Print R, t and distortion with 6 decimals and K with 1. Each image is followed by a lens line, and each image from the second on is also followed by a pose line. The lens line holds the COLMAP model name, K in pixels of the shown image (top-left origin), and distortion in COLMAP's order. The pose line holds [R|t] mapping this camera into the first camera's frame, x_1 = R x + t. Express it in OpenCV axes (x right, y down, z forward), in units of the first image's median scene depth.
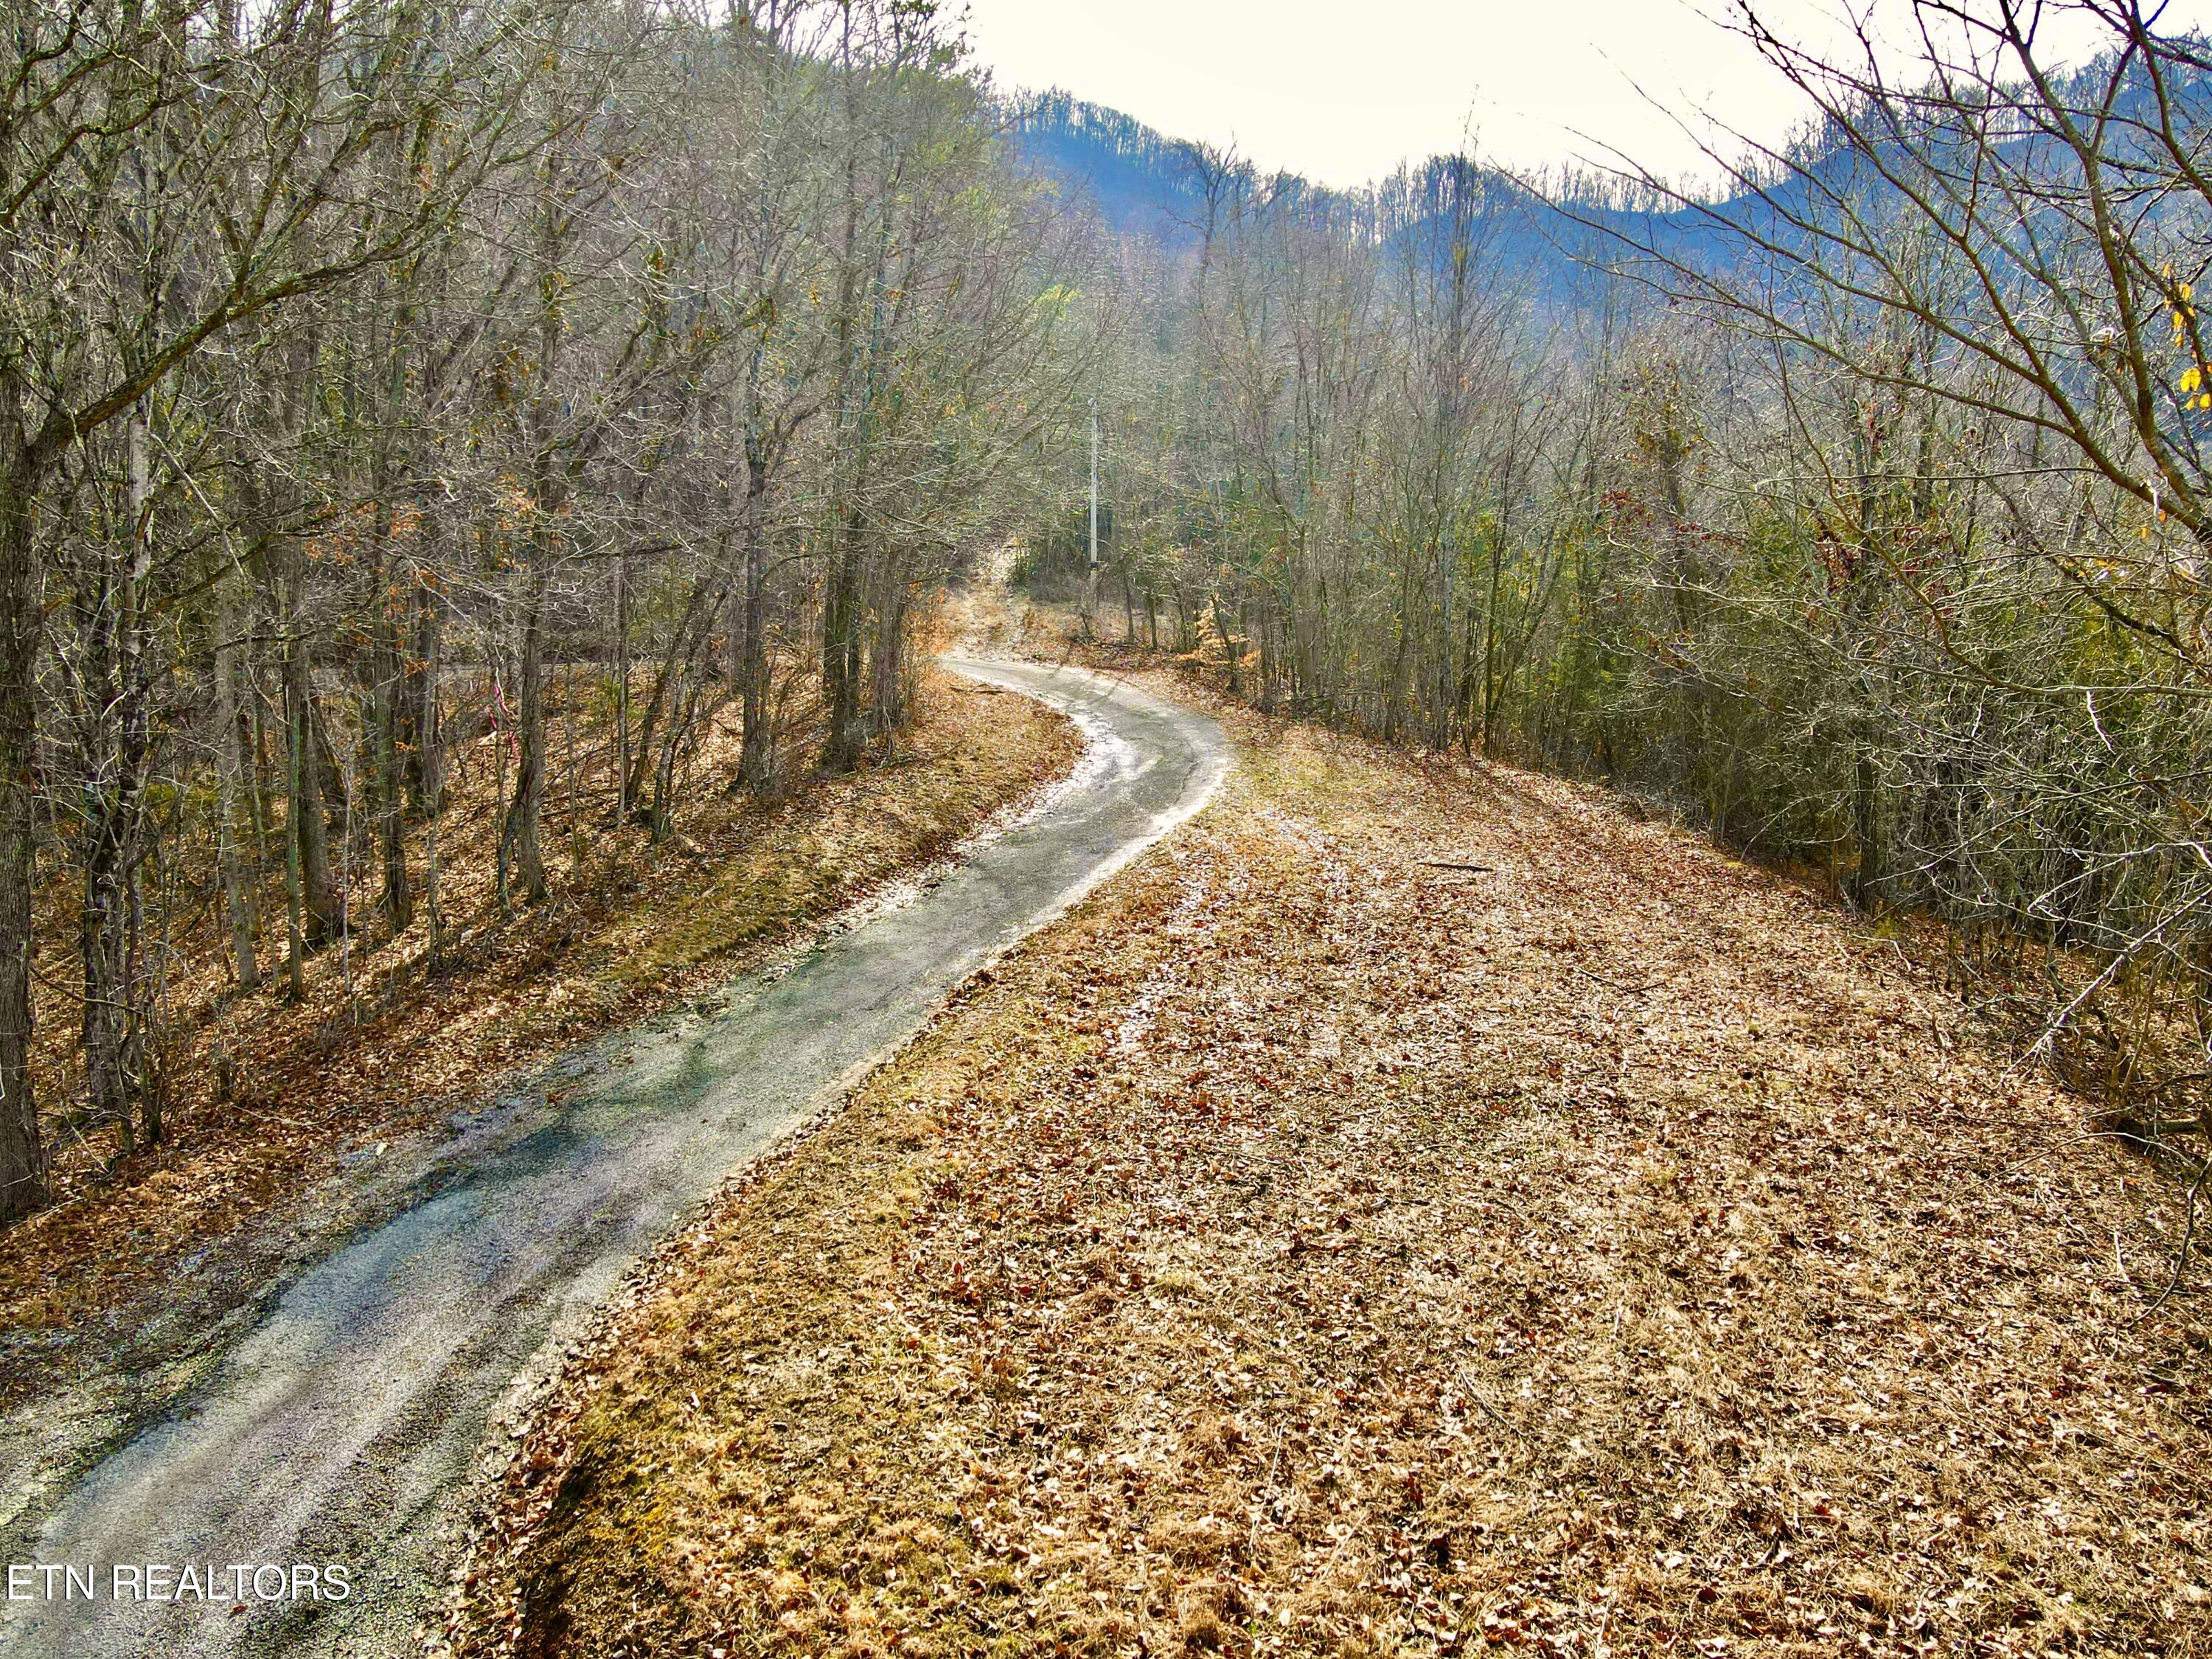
lens RADIAL K [[1642.3, 0, 1101.6], [0, 1642.3, 818.1], [0, 0, 1]] dist [-0.006727, 0.007181]
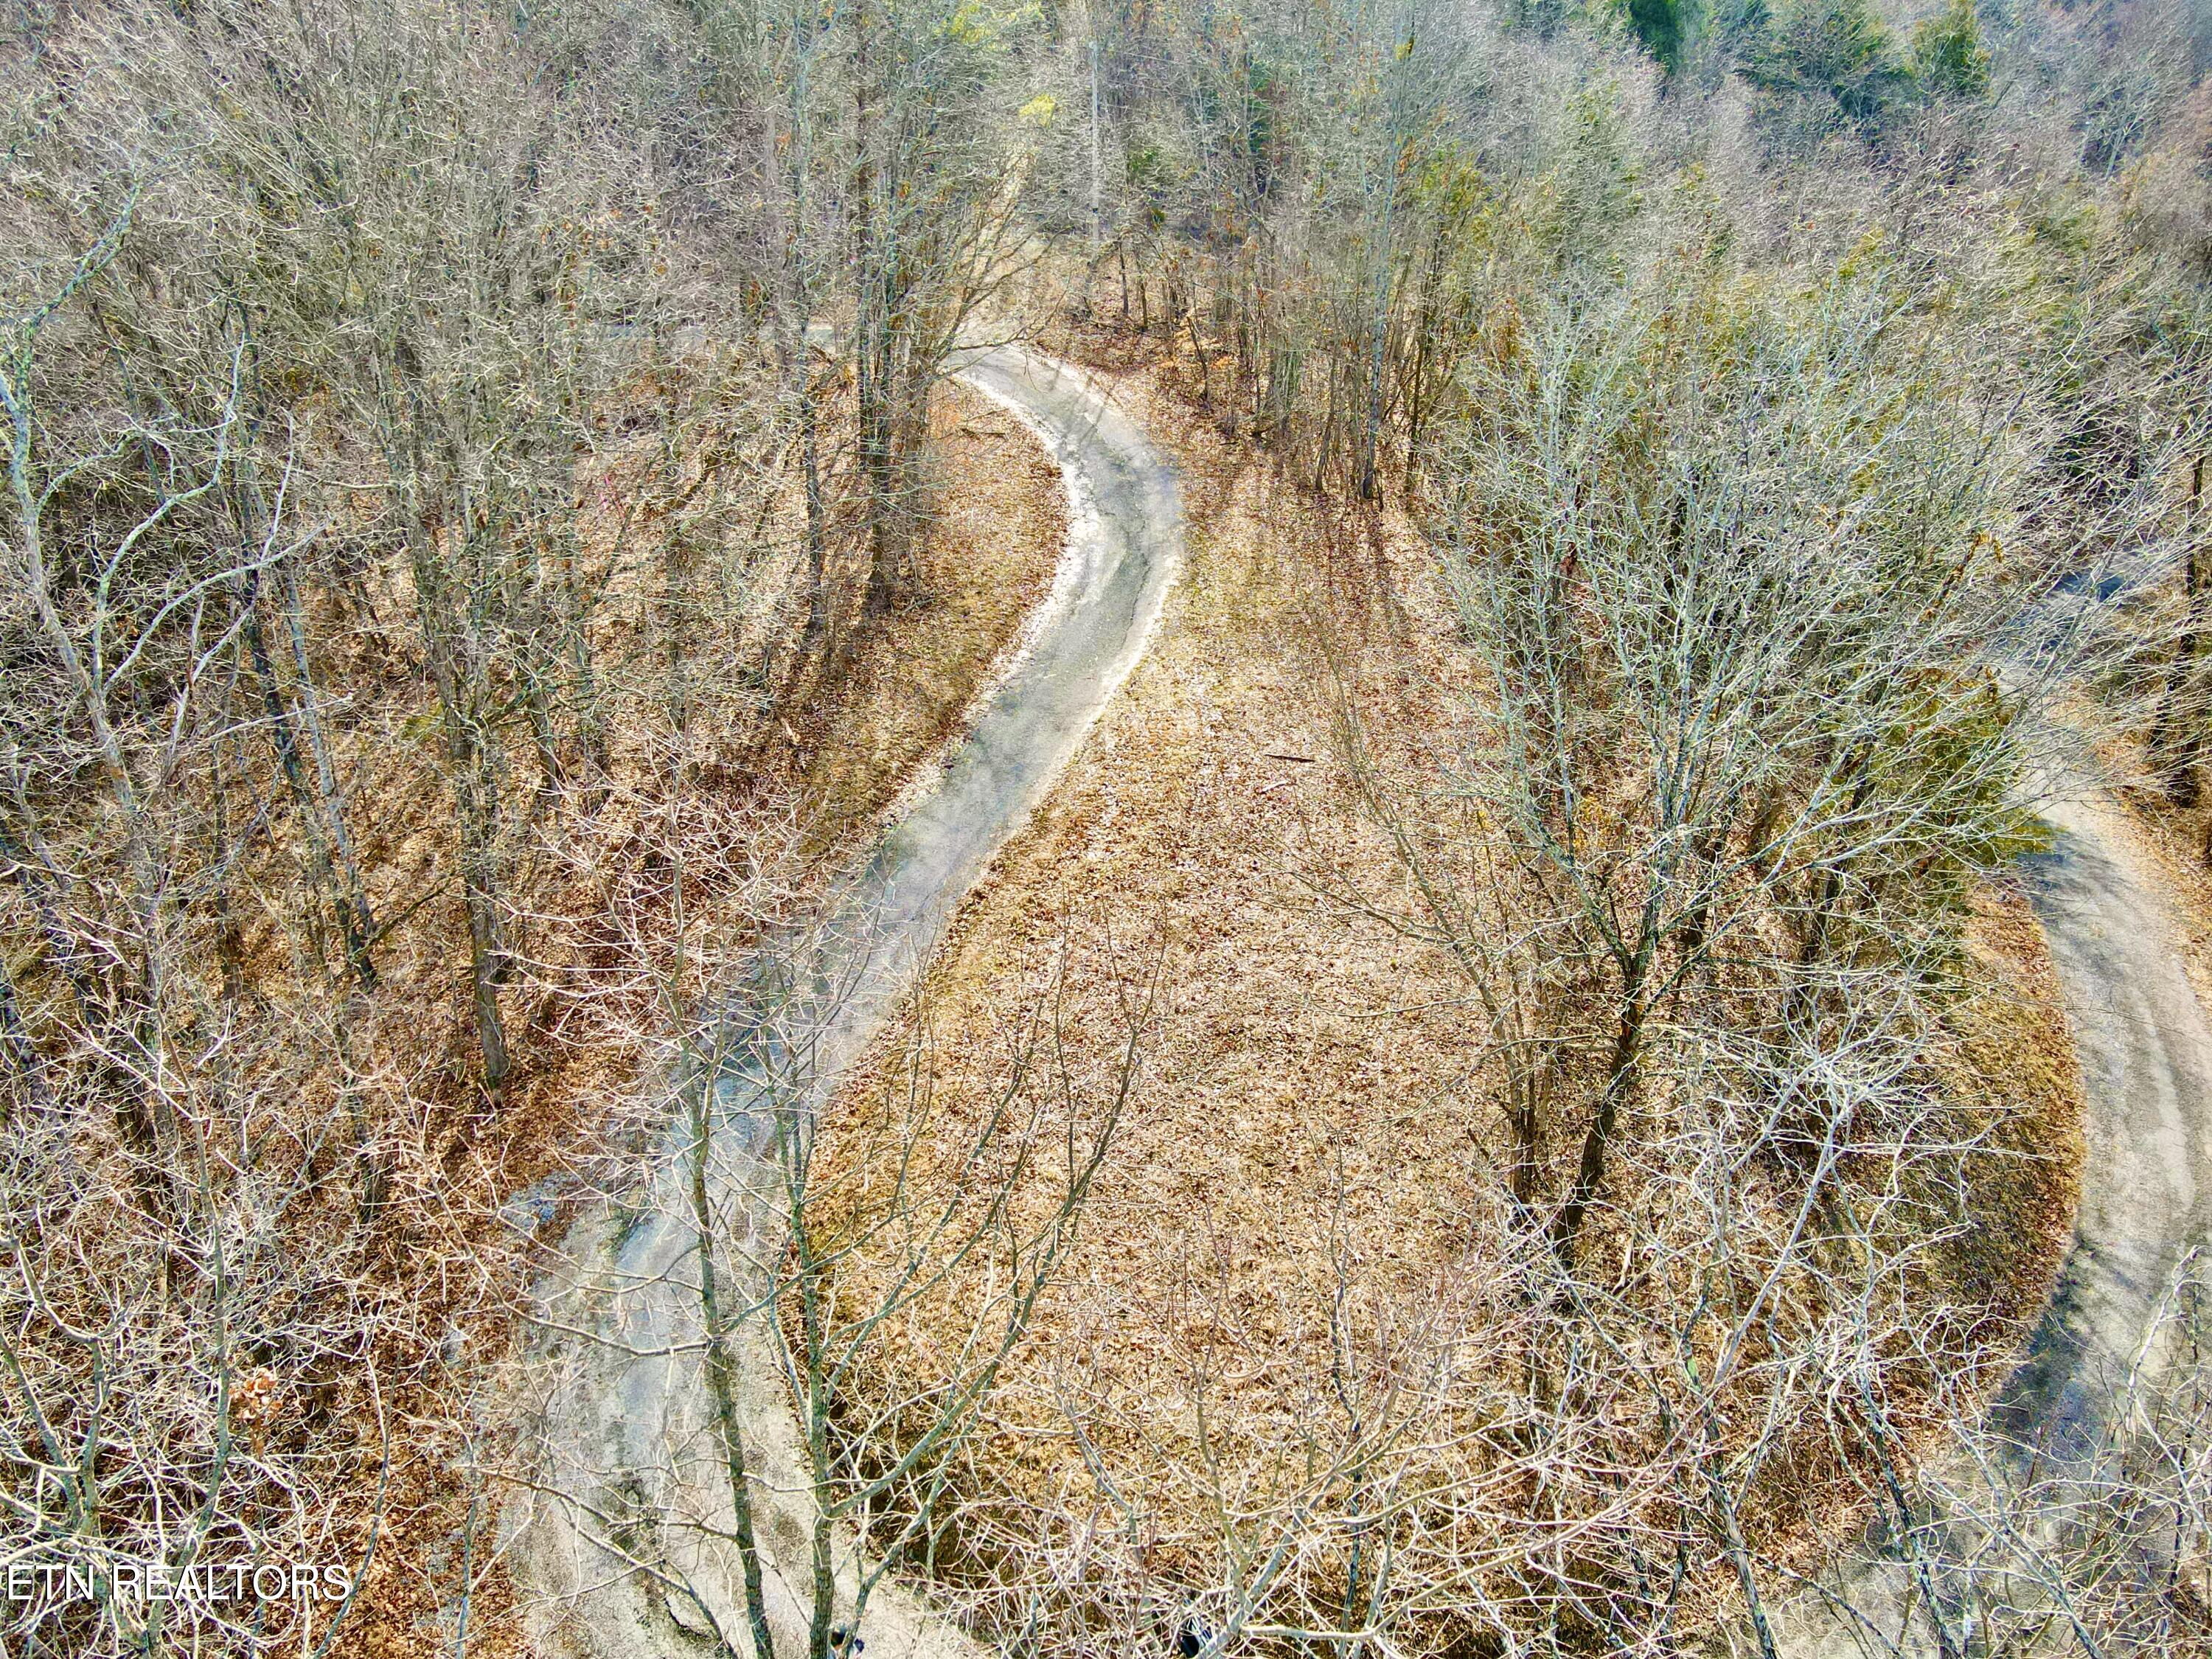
lens RADIAL K [[1642.3, 0, 1101.6], [0, 1642.3, 818.1], [0, 0, 1]] dist [-0.006727, 0.007181]
pose [[0.999756, 0.008679, -0.020301, 0.062138], [-0.001130, 0.938405, 0.345535, -0.385210], [0.022050, -0.345428, 0.938186, -0.394213]]
